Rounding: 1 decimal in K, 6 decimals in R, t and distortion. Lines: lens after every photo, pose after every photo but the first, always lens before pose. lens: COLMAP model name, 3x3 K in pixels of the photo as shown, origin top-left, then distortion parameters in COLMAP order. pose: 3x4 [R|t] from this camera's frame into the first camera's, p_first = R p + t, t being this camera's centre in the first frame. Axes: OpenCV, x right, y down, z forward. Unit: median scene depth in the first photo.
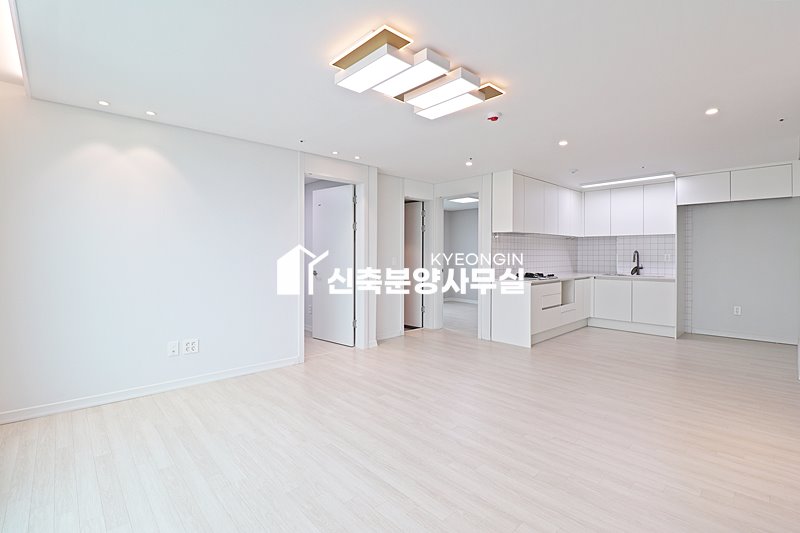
lens RADIAL K [[367.7, 0, 404.9], [0, 367.7, 257.3], [0, 0, 1]] dist [-0.003132, -0.011849]
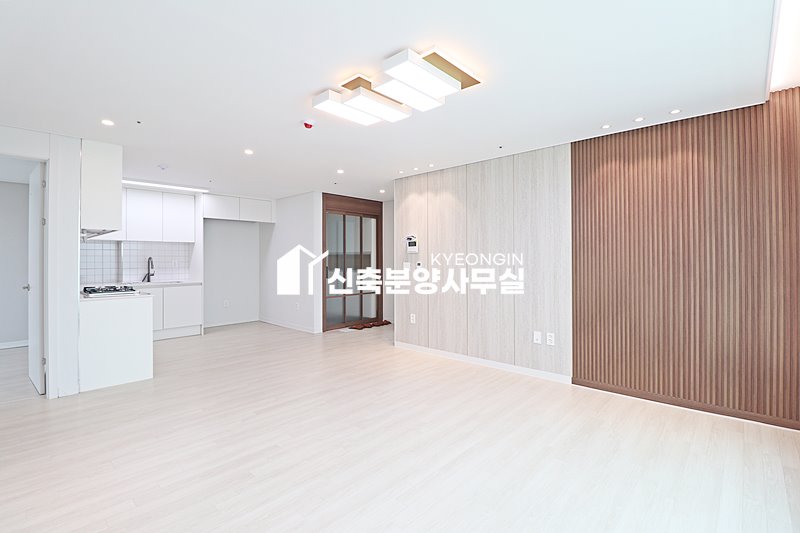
lens RADIAL K [[369.3, 0, 401.3], [0, 369.3, 257.7], [0, 0, 1]] dist [-0.004428, -0.010600]
pose [[-0.062837, 0.004283, 0.998015, -0.477193], [0.014260, 0.999893, -0.003393, -0.004316], [-0.997922, 0.014019, -0.062891, 0.494364]]
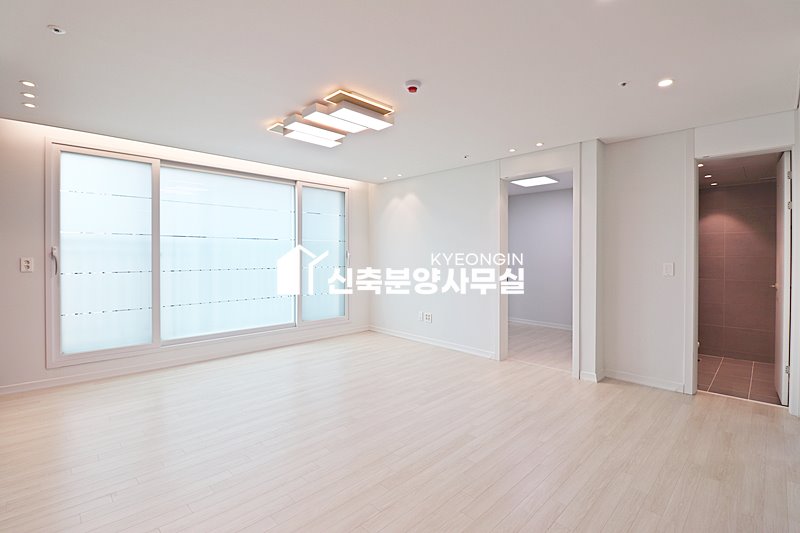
lens RADIAL K [[372.0, 0, 405.4], [0, 372.0, 257.3], [0, 0, 1]] dist [-0.000979, -0.013055]
pose [[0.029509, 0.005575, -0.999549, 0.645531], [-0.012144, 0.999913, 0.005219, -0.007070], [0.999491, 0.011985, 0.029574, 0.586709]]
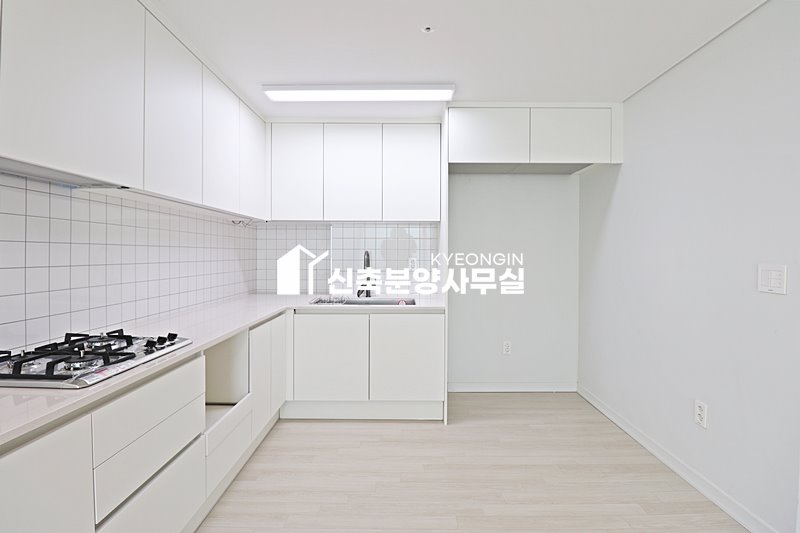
lens RADIAL K [[372.0, 0, 405.4], [0, 372.0, 257.3], [0, 0, 1]] dist [-0.000979, -0.013055]
pose [[0.682797, -0.000903, 0.730607, 0.350637], [0.002531, 0.999996, -0.001130, -0.010835], [-0.730604, 0.002621, 0.682797, 0.746132]]
